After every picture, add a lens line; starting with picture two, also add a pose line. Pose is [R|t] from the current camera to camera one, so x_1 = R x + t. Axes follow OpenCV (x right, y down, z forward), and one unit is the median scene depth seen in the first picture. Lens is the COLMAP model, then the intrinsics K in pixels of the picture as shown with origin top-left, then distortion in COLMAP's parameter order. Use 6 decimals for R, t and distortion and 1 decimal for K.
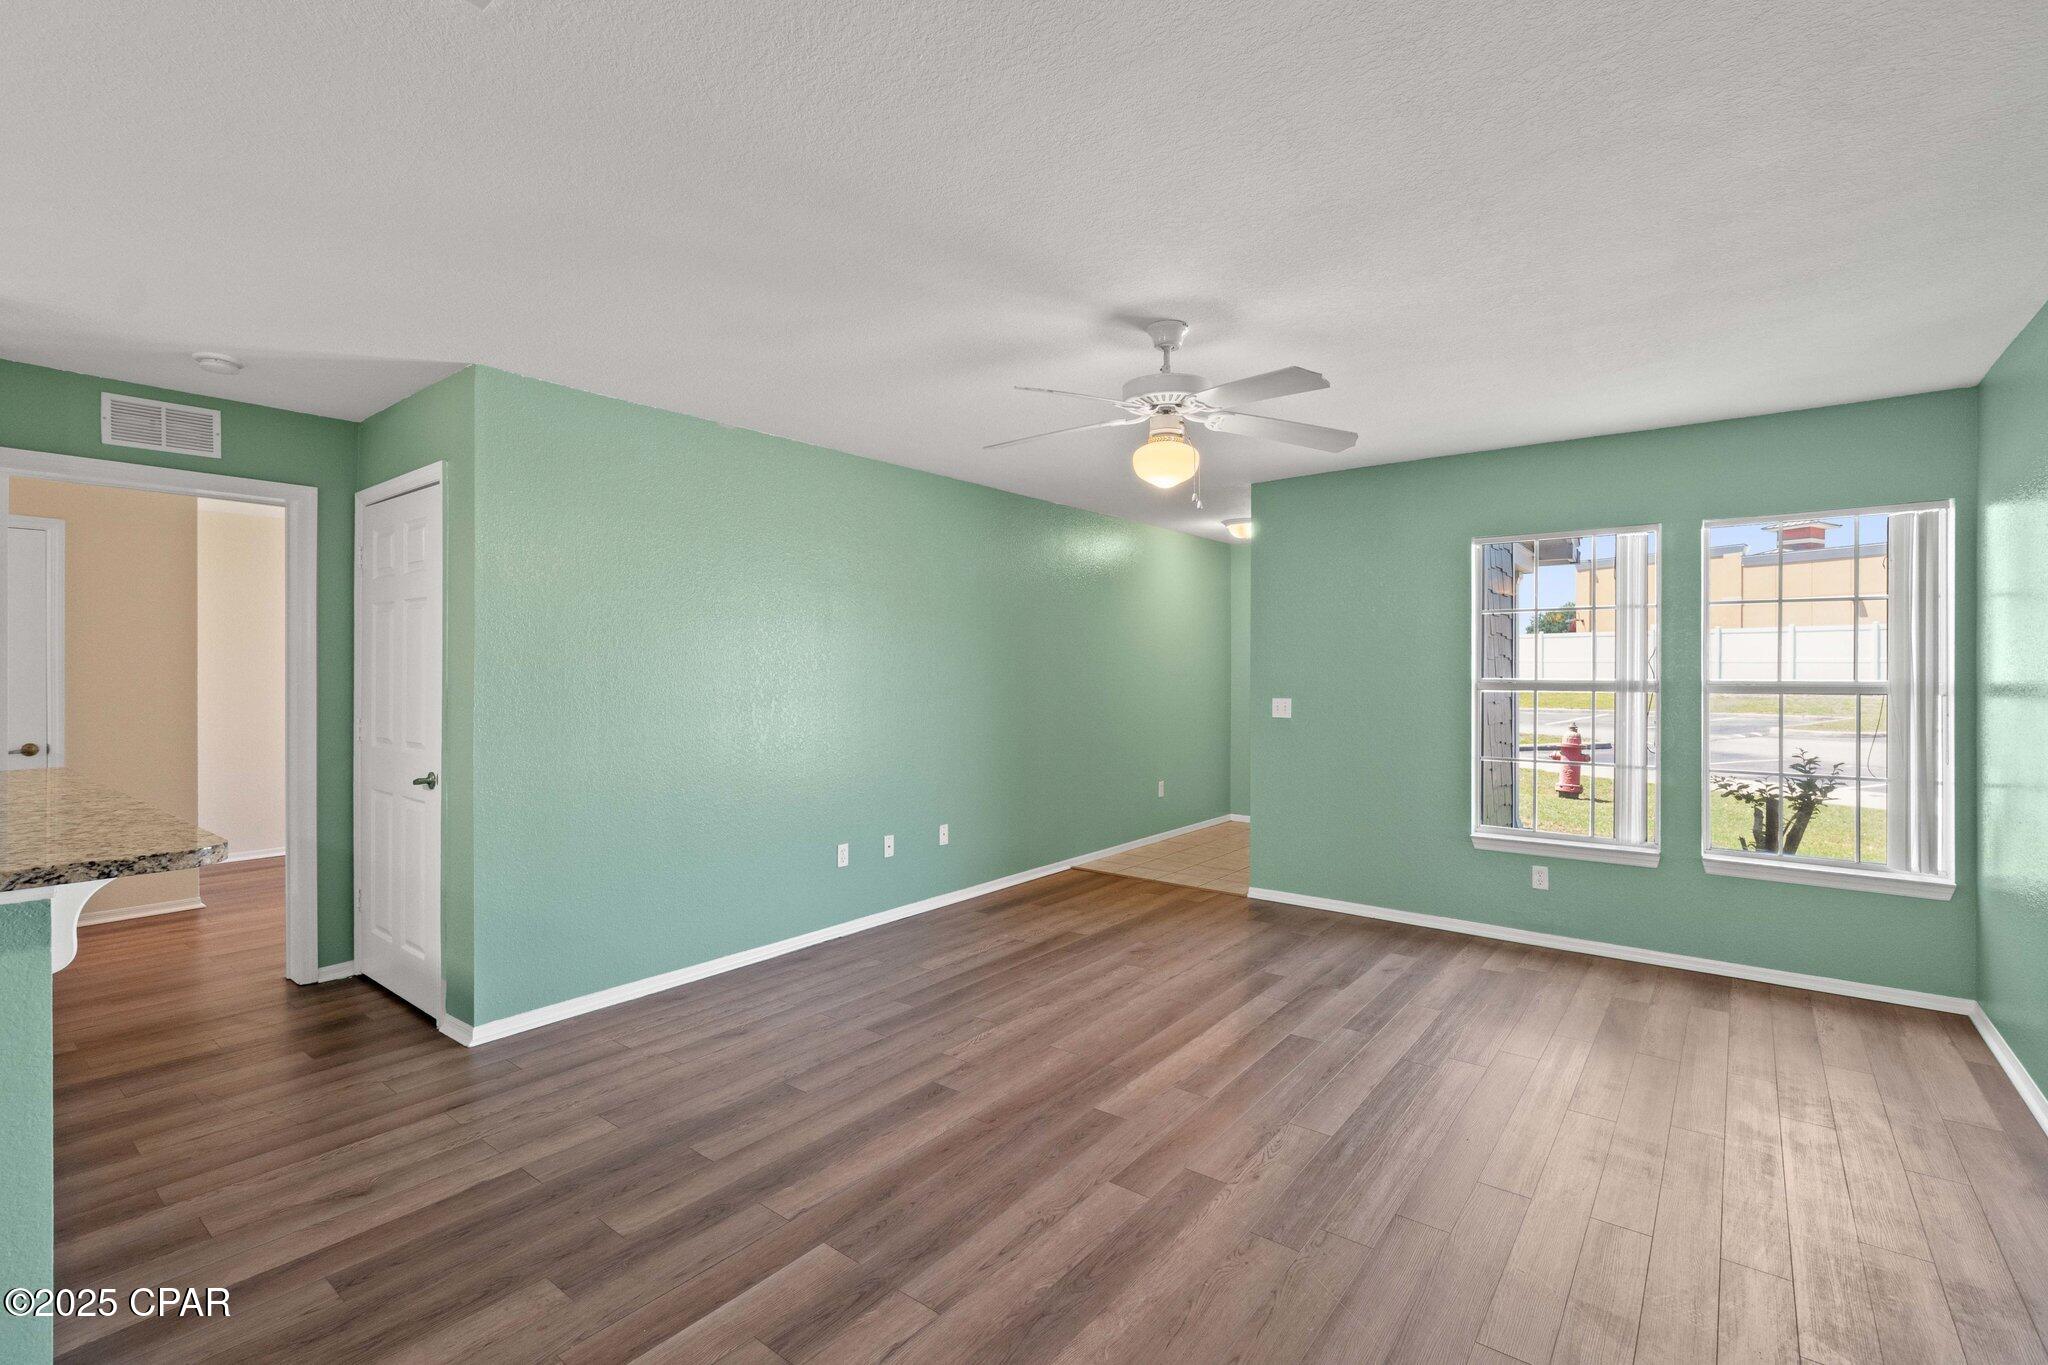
lens RADIAL K [[895.3, 0, 1020.4], [0, 895.3, 678.4], [0, 0, 1]] dist [-0.002231, 0.000392]
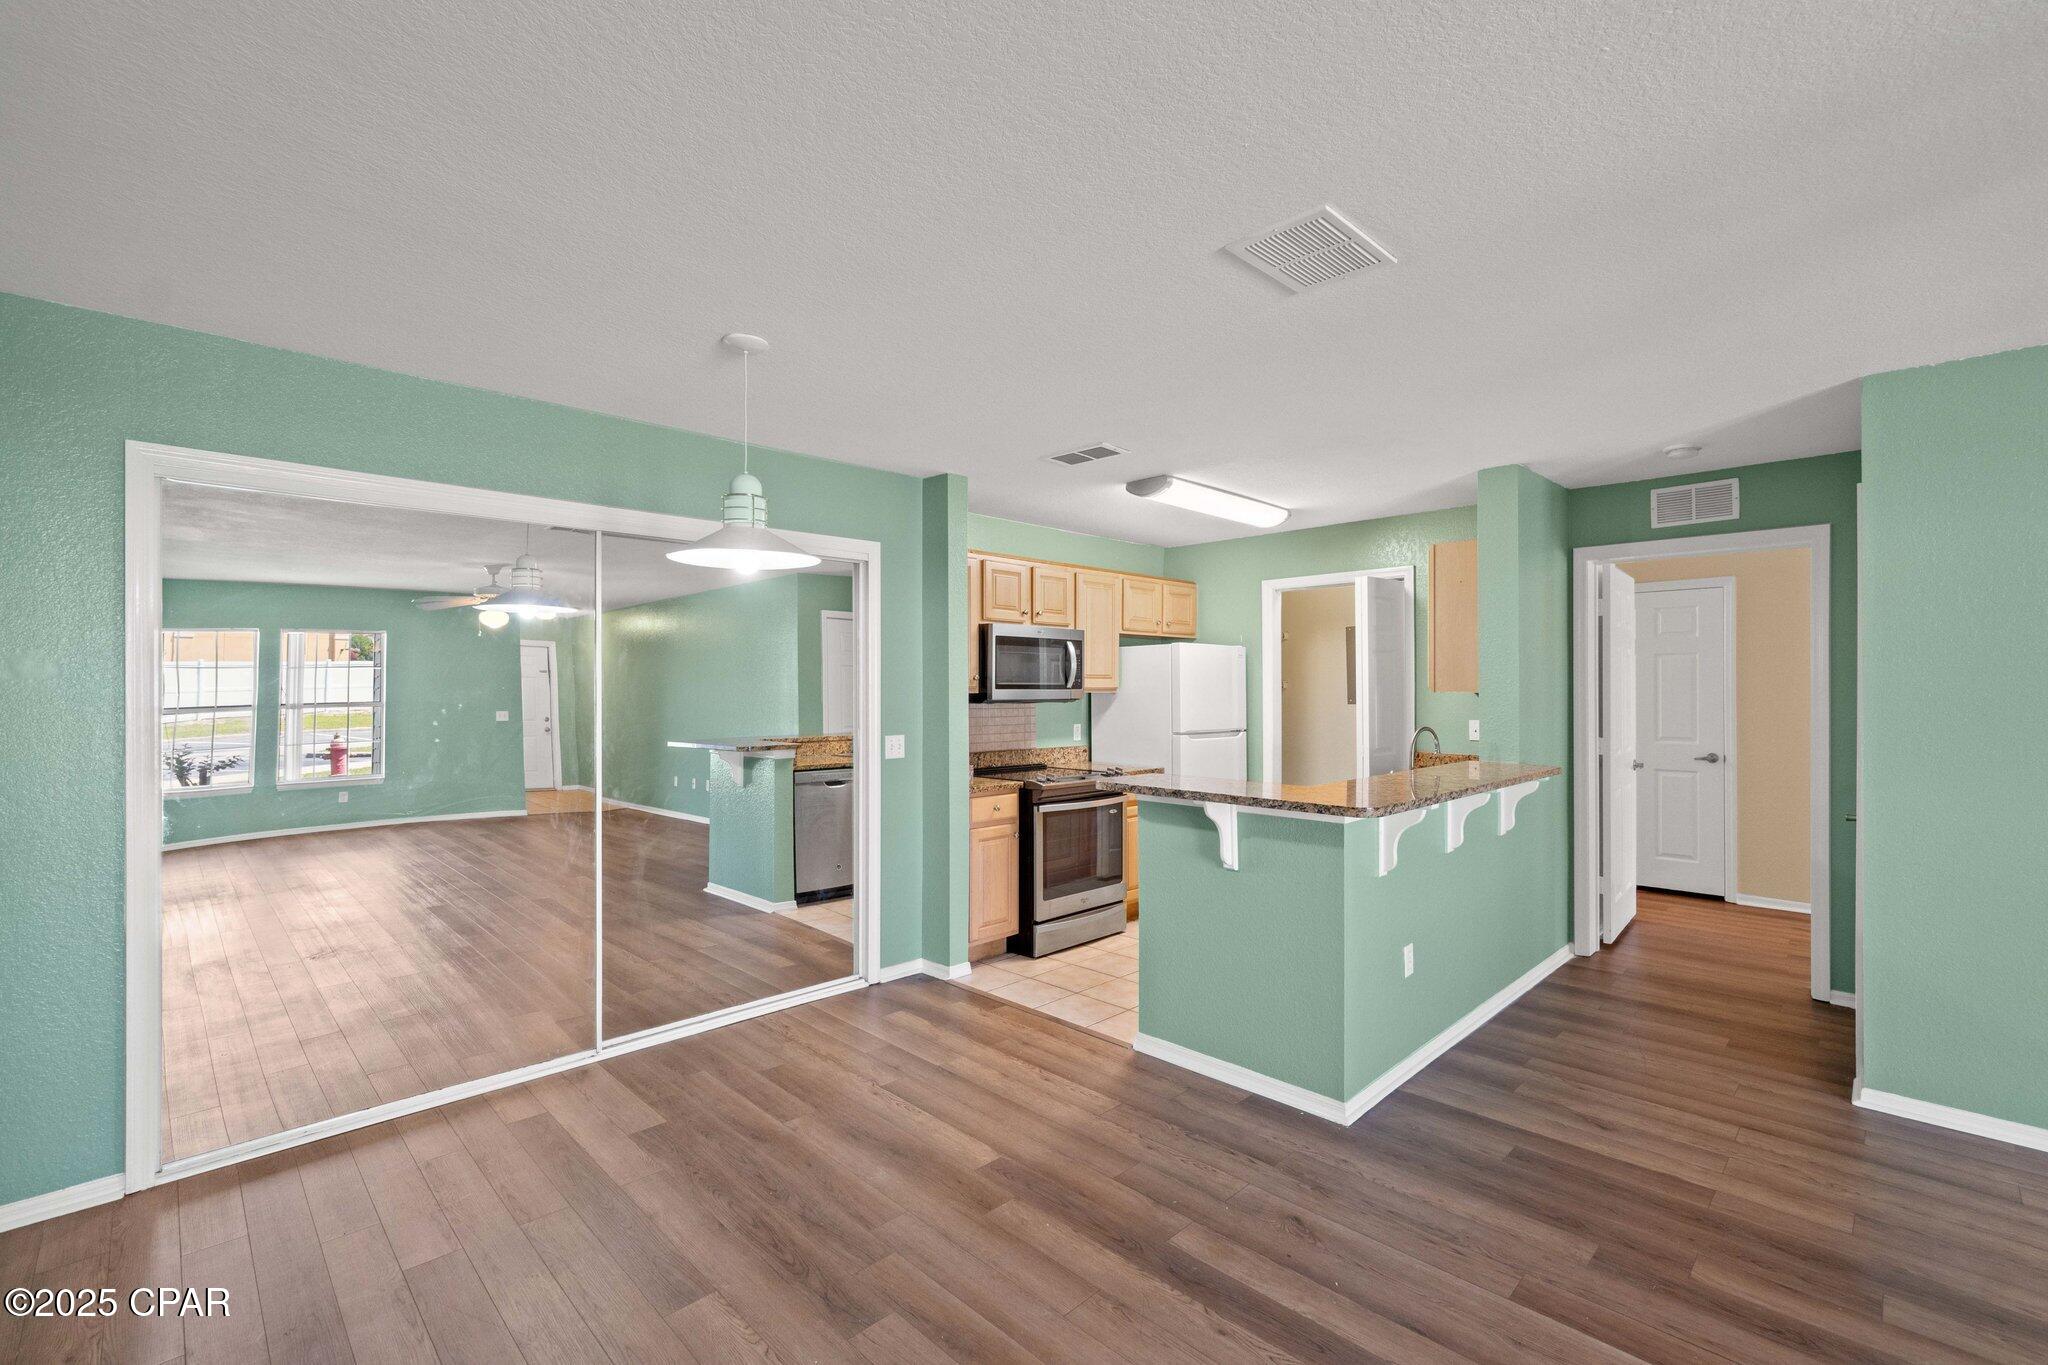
lens RADIAL K [[895.3, 0, 1030.7], [0, 895.3, 669.7], [0, 0, 1]] dist [-0.002231, 0.000392]
pose [[-0.118136, -0.023369, -0.992722, 0.386472], [-0.005922, 0.999722, -0.022829, -0.015964], [0.992980, 0.003182, -0.118242, 0.228905]]
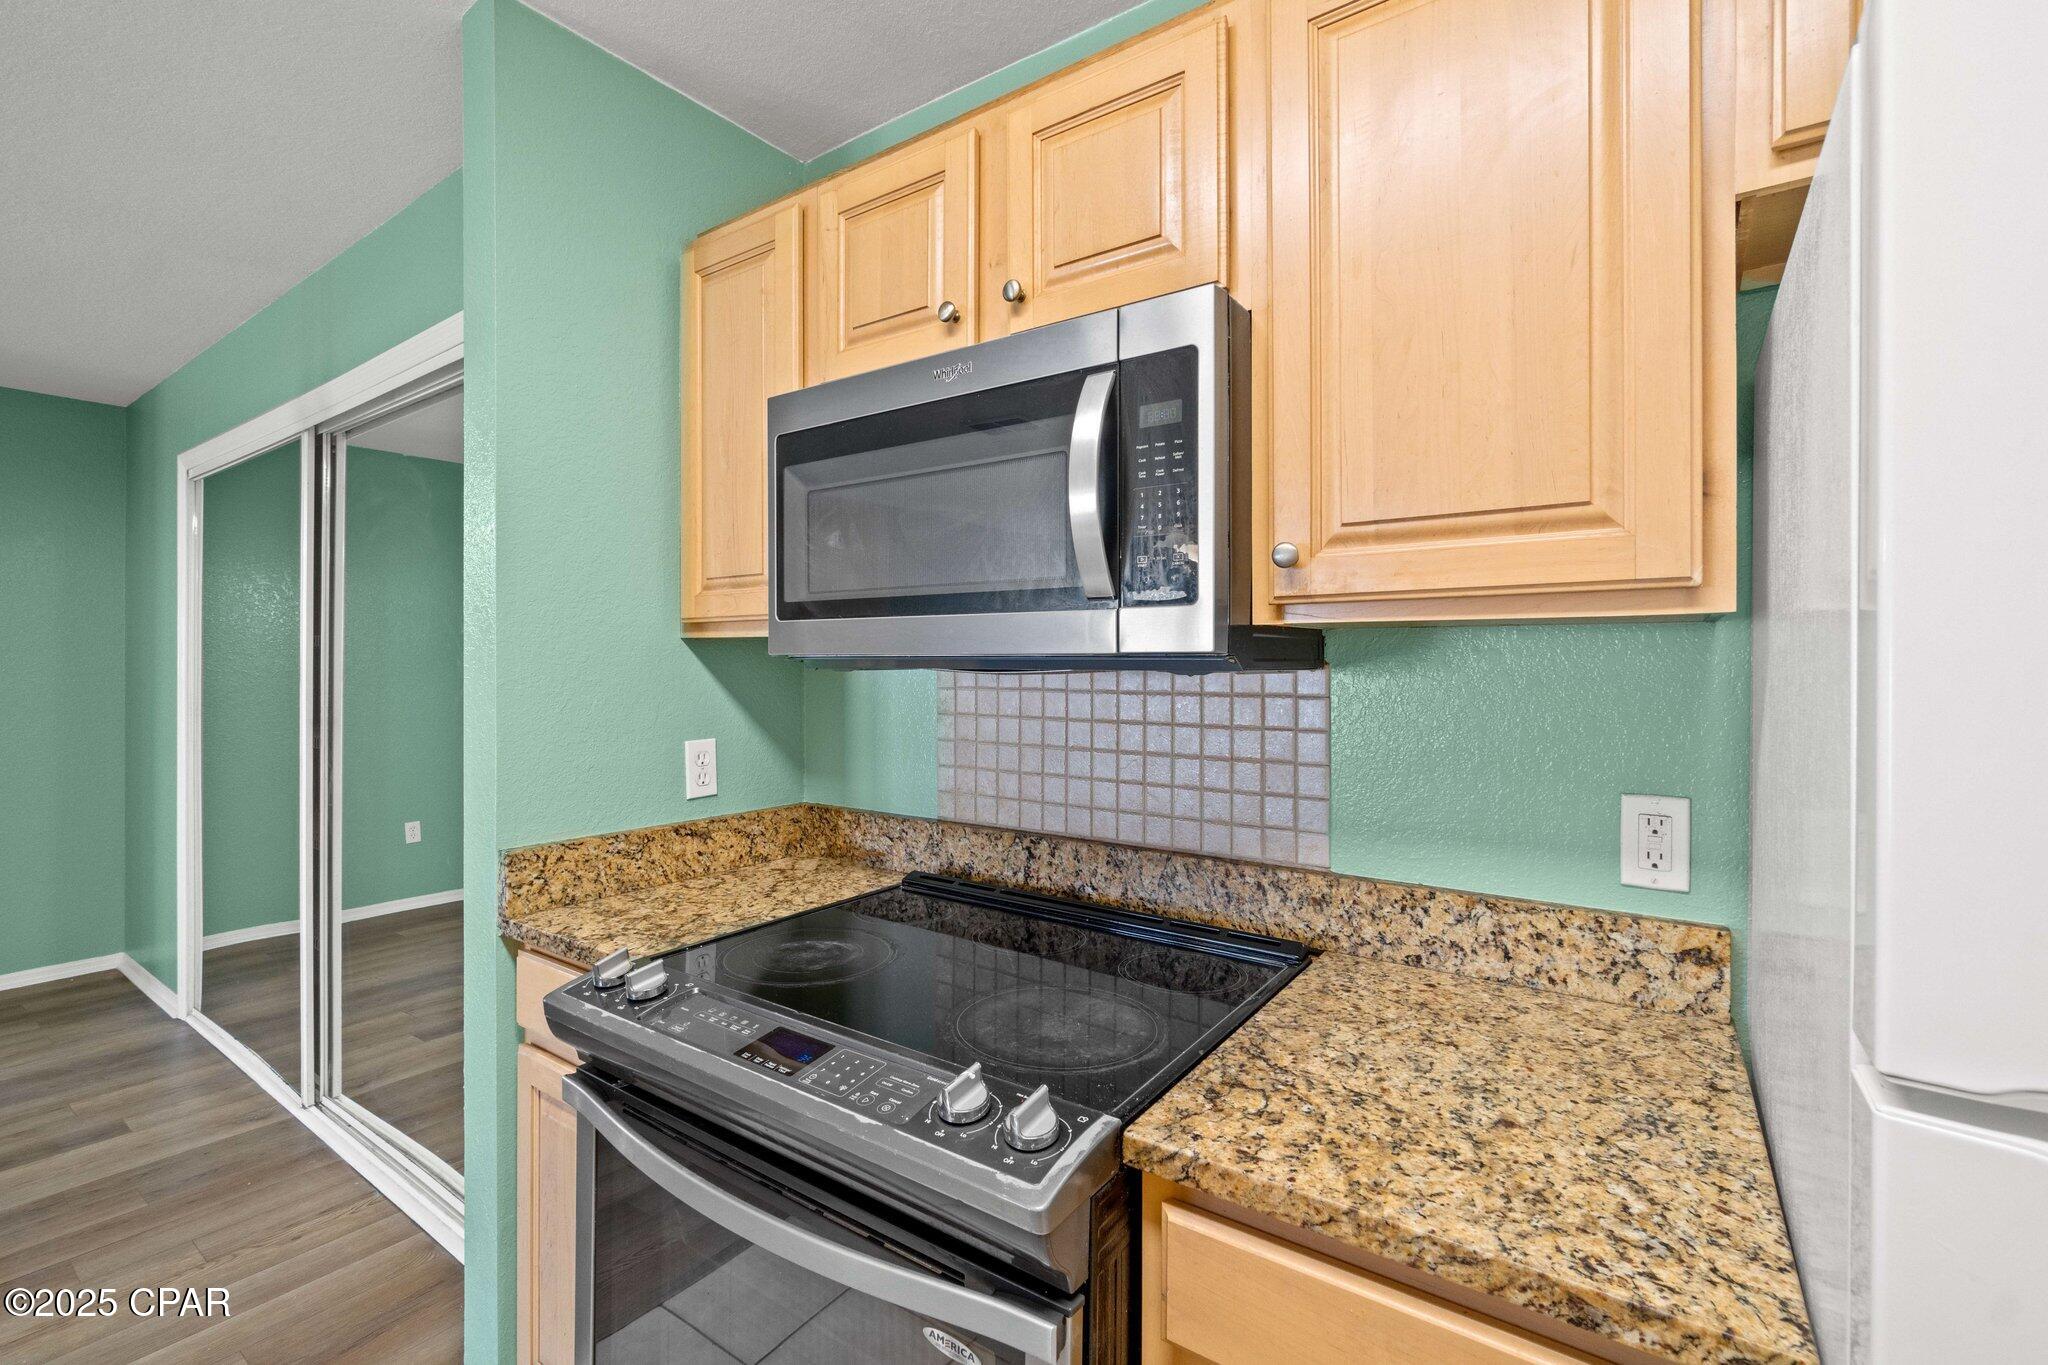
lens RADIAL K [[895.3, 0, 1033.3], [0, 895.3, 670.6], [0, 0, 1]] dist [-0.002231, 0.000392]
pose [[-0.999207, -0.002189, -0.039754, -1.059758], [-0.002796, 0.999880, 0.015232, -0.001287], [0.039716, 0.015331, -0.999093, 0.418242]]
